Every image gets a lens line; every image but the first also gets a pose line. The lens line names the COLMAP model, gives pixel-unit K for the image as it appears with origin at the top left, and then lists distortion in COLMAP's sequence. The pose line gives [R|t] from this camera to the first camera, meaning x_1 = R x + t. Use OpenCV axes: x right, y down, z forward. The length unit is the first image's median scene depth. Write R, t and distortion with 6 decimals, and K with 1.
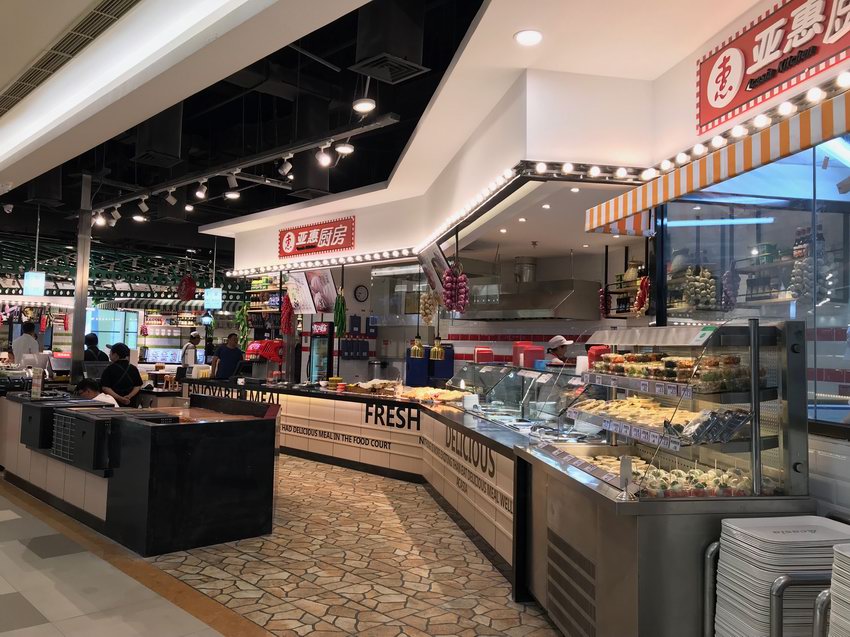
lens RADIAL K [[695.2, 0, 443.0], [0, 695.2, 317.2], [0, 0, 1]] dist [0.103306, -0.210886]
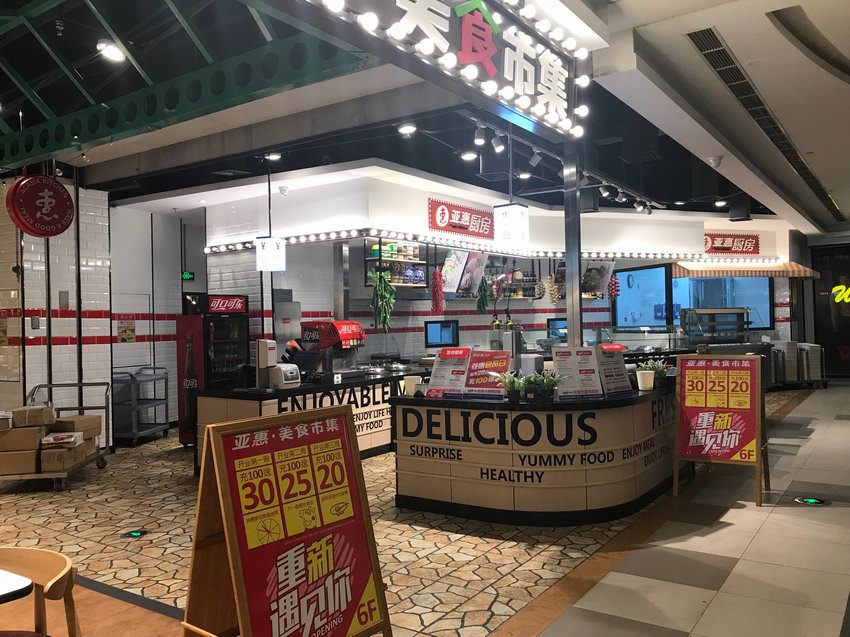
lens RADIAL K [[695.2, 0, 443.0], [0, 695.2, 317.2], [0, 0, 1]] dist [0.103306, -0.210886]
pose [[-0.198307, -0.018751, 0.979961, -0.740060], [-0.027784, 0.999523, 0.013503, 0.011385], [-0.979746, -0.024550, -0.198733, 0.760502]]
